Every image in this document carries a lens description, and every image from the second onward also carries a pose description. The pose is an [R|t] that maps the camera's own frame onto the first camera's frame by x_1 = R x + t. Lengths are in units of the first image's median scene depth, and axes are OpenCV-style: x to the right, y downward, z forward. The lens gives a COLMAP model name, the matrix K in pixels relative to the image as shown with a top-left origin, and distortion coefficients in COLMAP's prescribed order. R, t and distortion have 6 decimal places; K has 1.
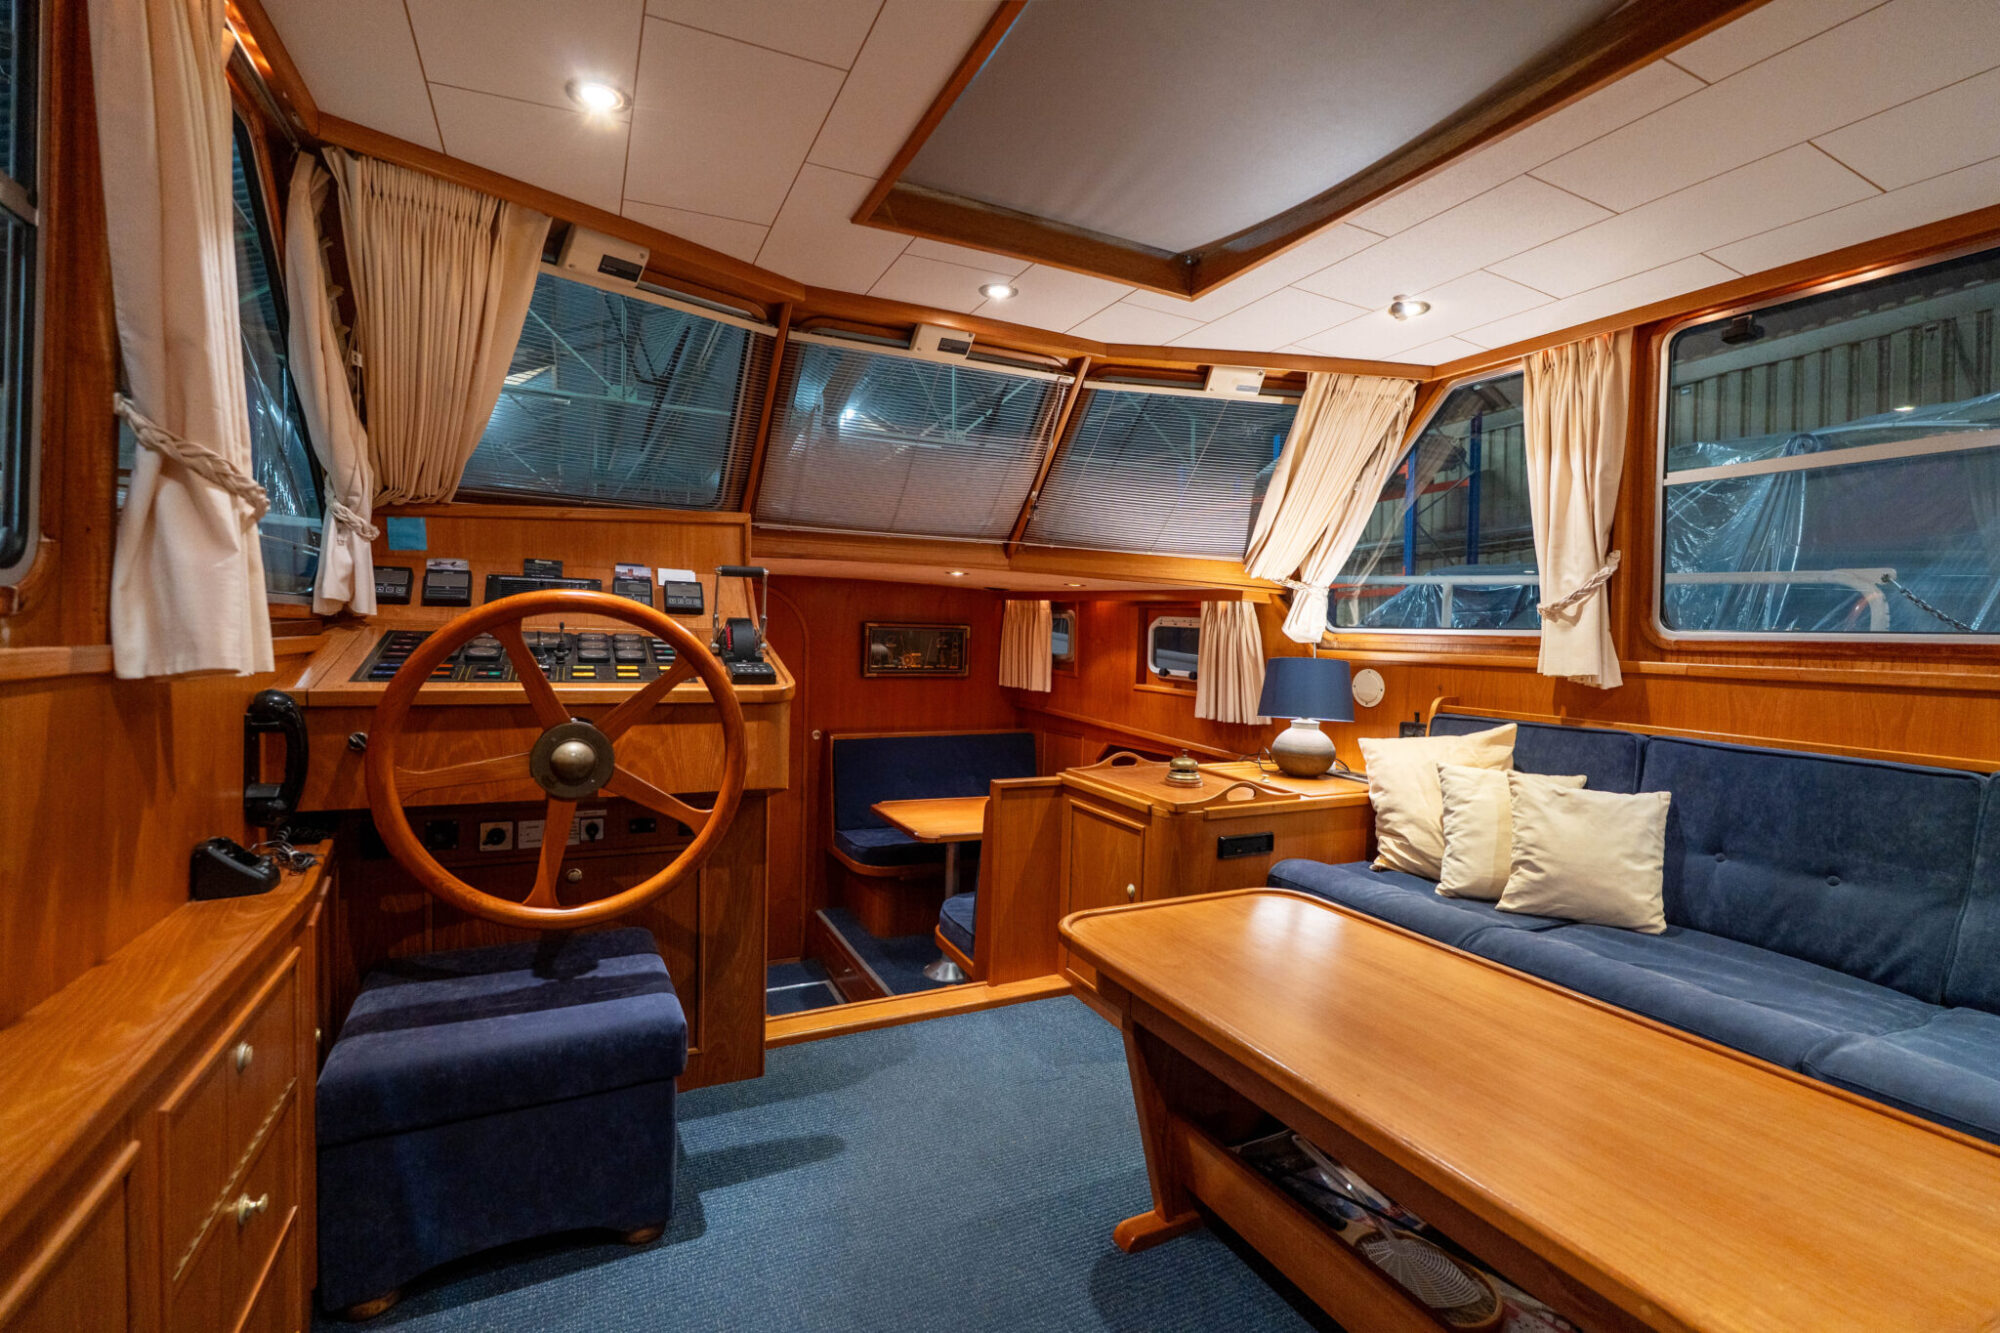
lens RADIAL K [[879.3, 0, 1000.0], [0, 879.3, 668.4], [0, 0, 1]] dist [-0.001727, 0.000371]
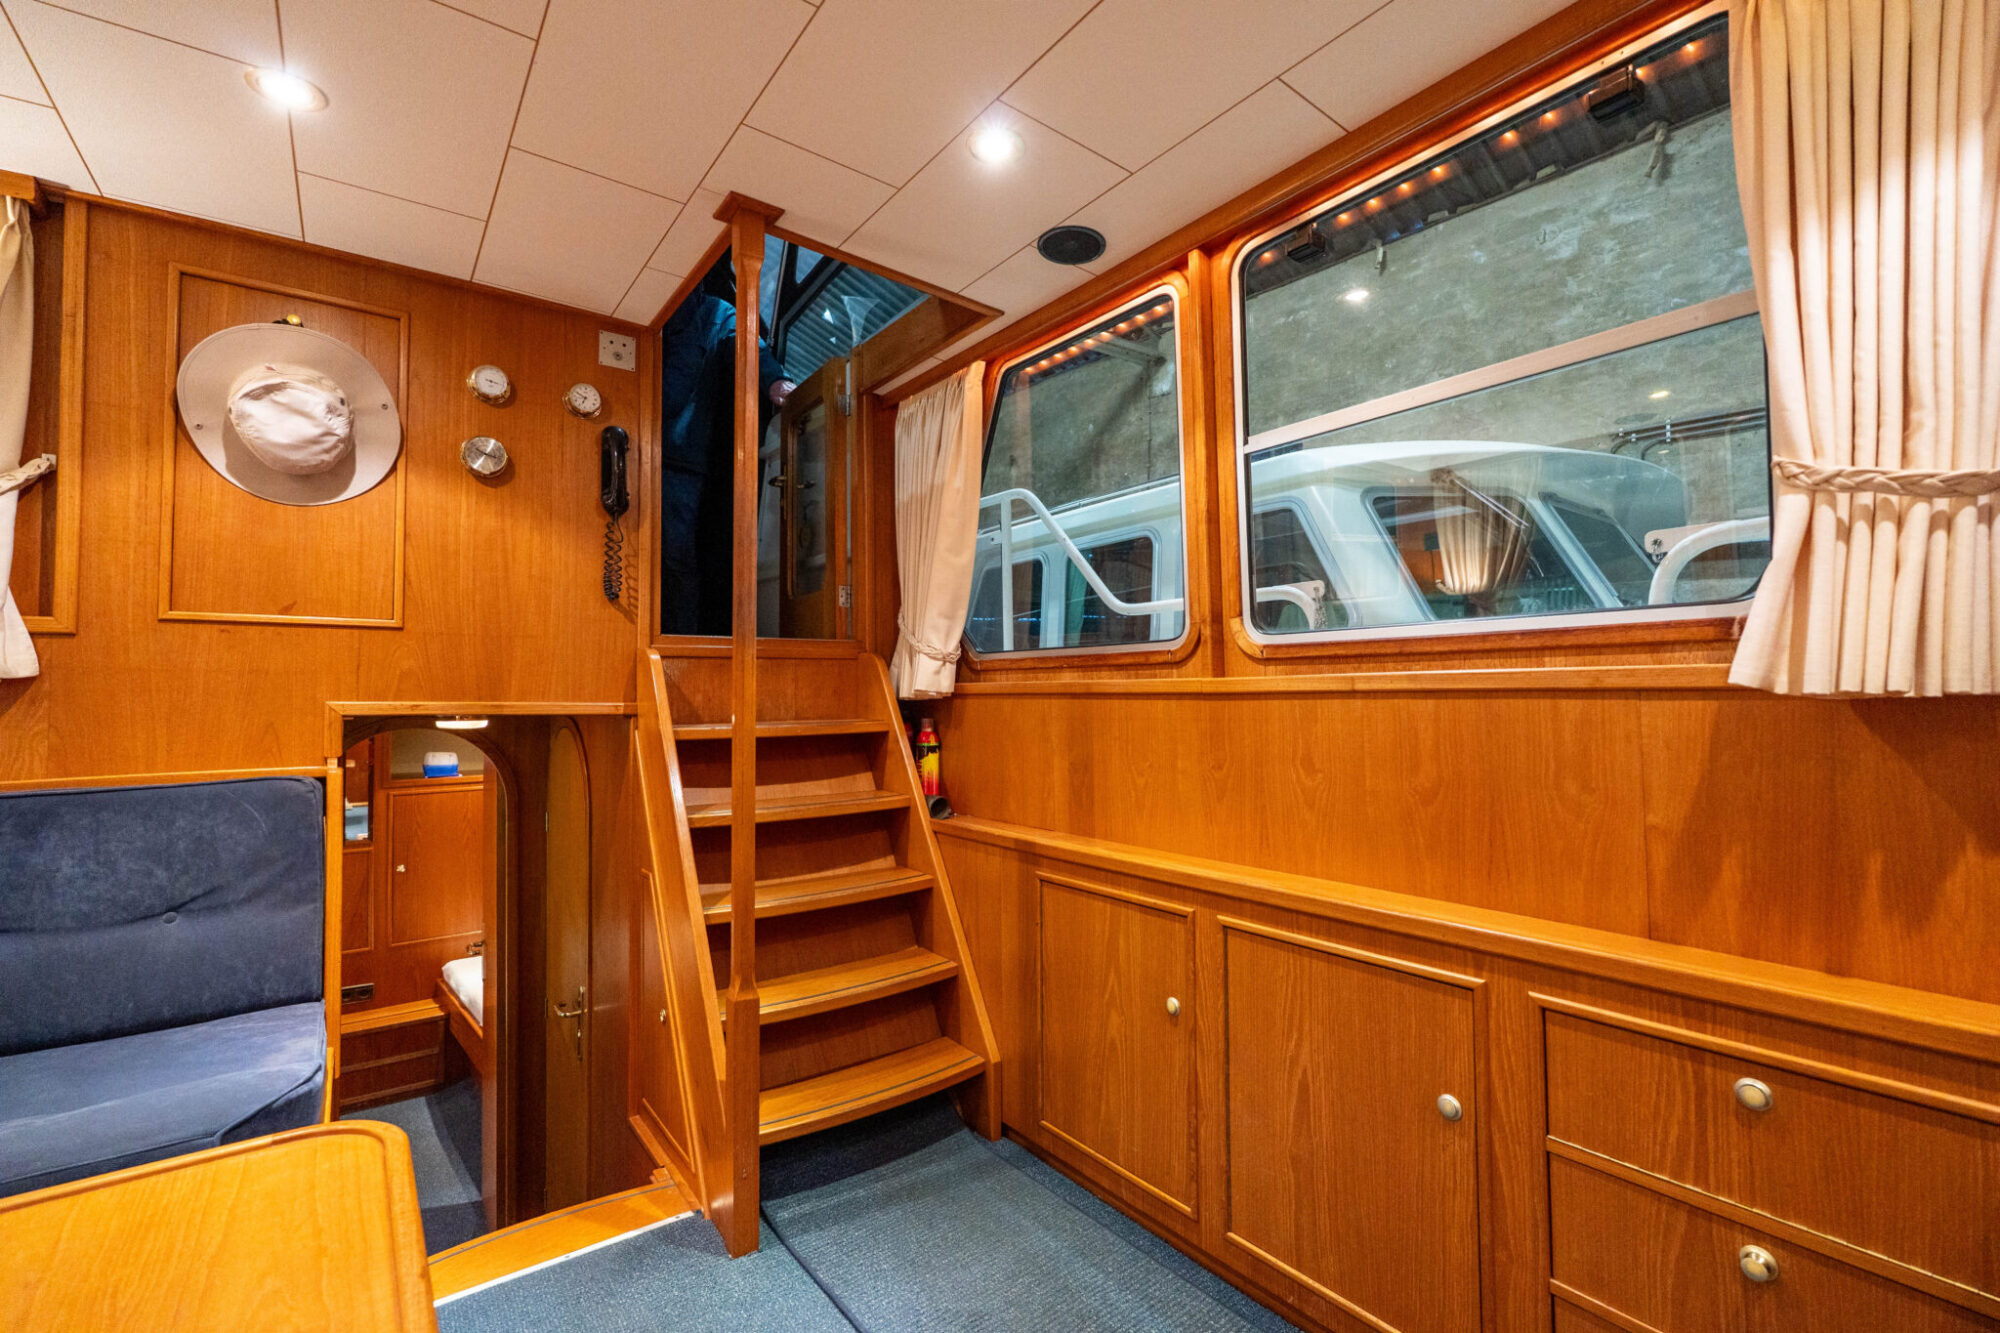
lens RADIAL K [[879.3, 0, 1000.0], [0, 879.3, 668.4], [0, 0, 1]] dist [-0.001727, 0.000371]
pose [[-0.983956, -0.017405, -0.177561, 0.049101], [-0.019136, 0.999785, 0.008040, -0.003176], [0.177383, 0.011309, -0.984077, 0.789384]]
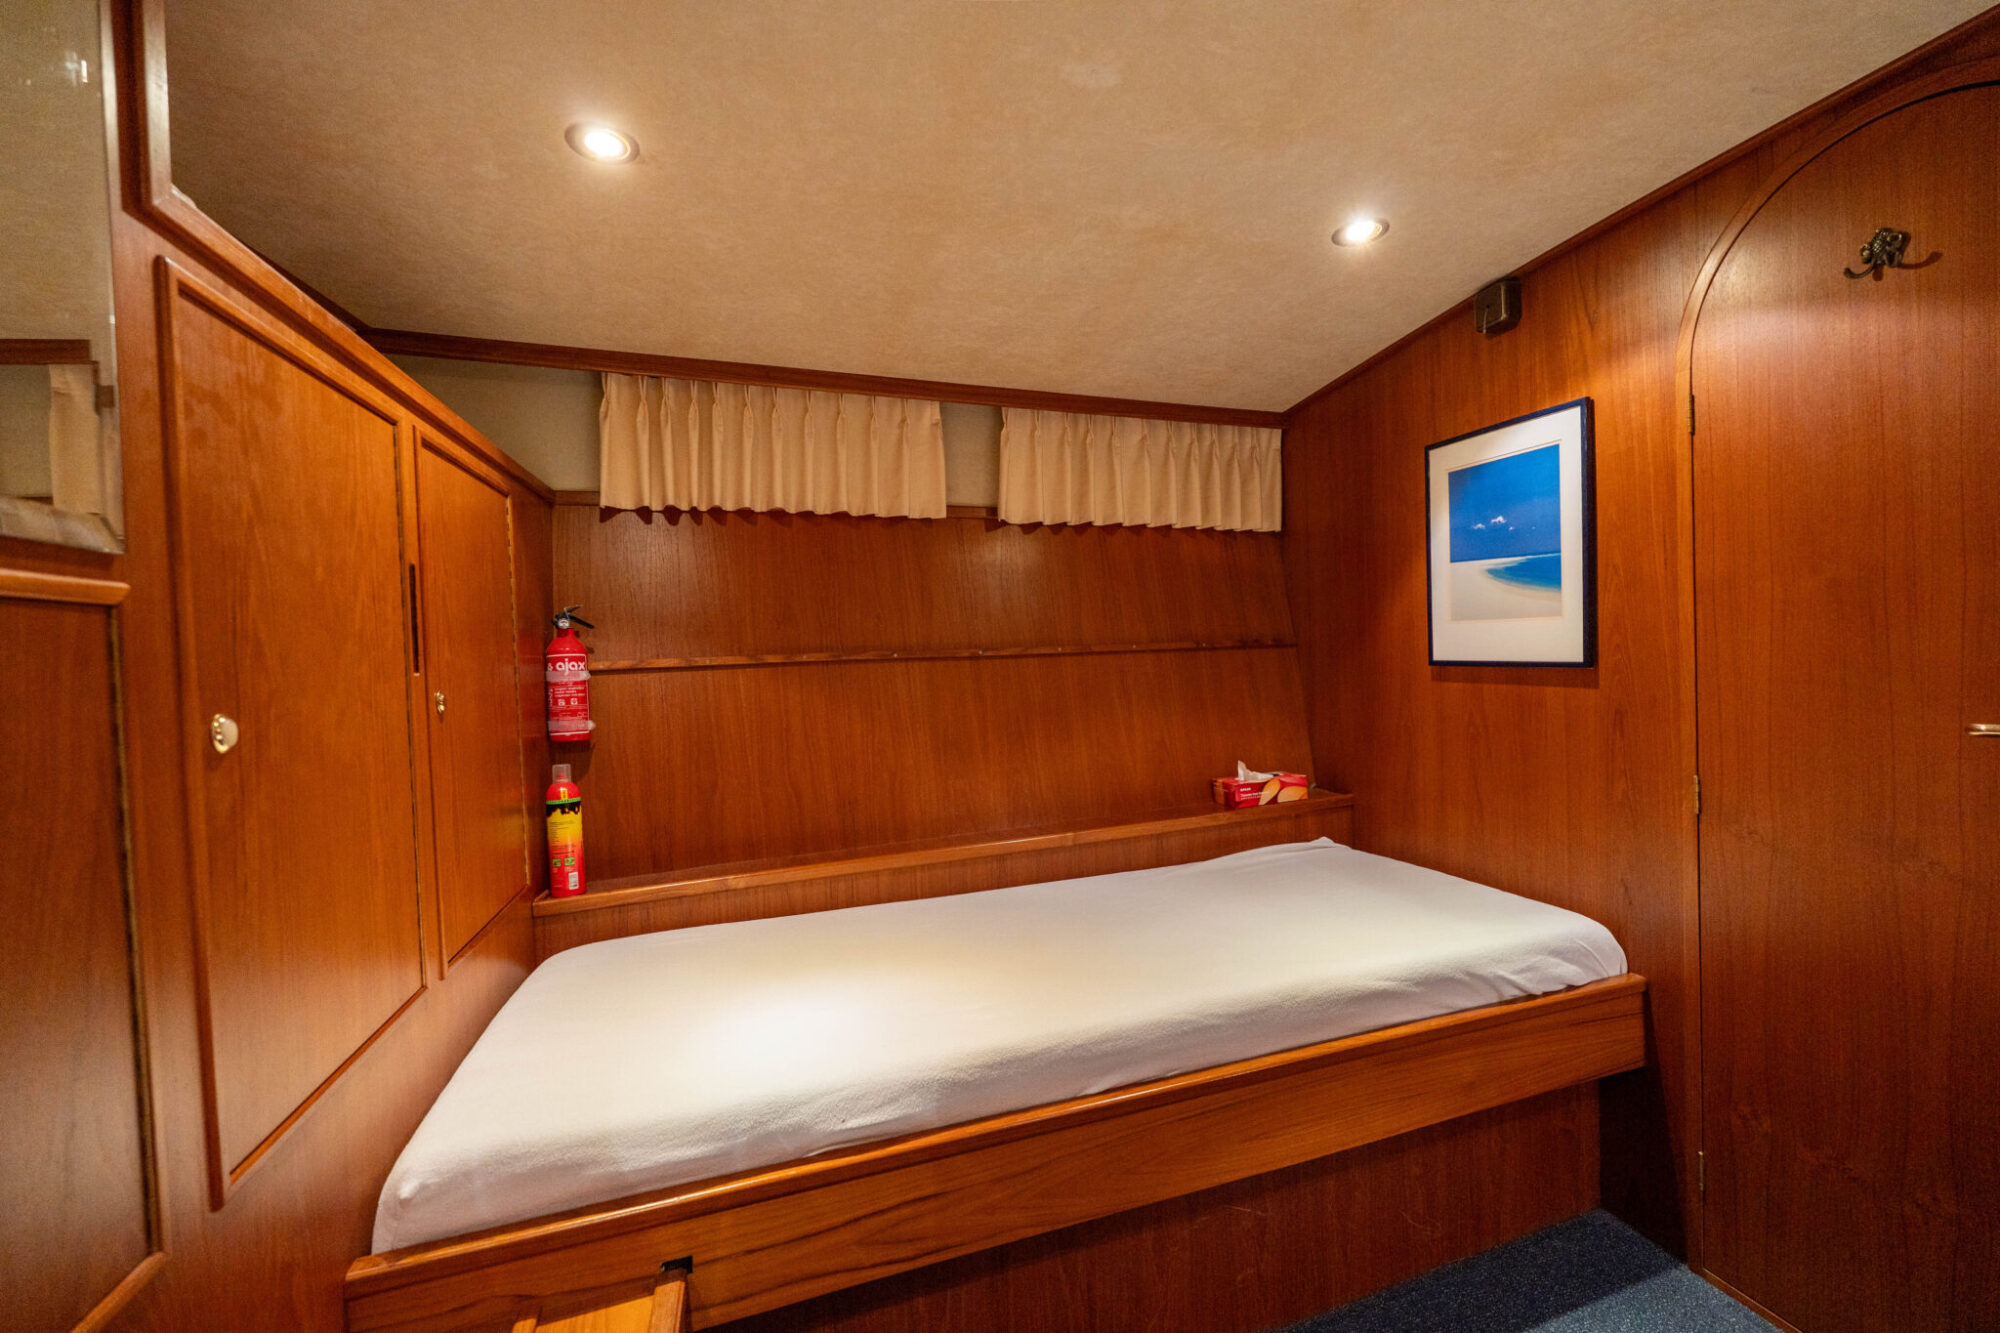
lens RADIAL K [[879.3, 0, 1000.0], [0, 879.3, 668.4], [0, 0, 1]] dist [-0.001727, 0.000371]
pose [[-0.189453, 0.001555, -0.981889, 1.324626], [-0.008719, 0.999957, 0.003265, 0.472051], [0.981851, 0.009180, -0.189431, -1.080397]]
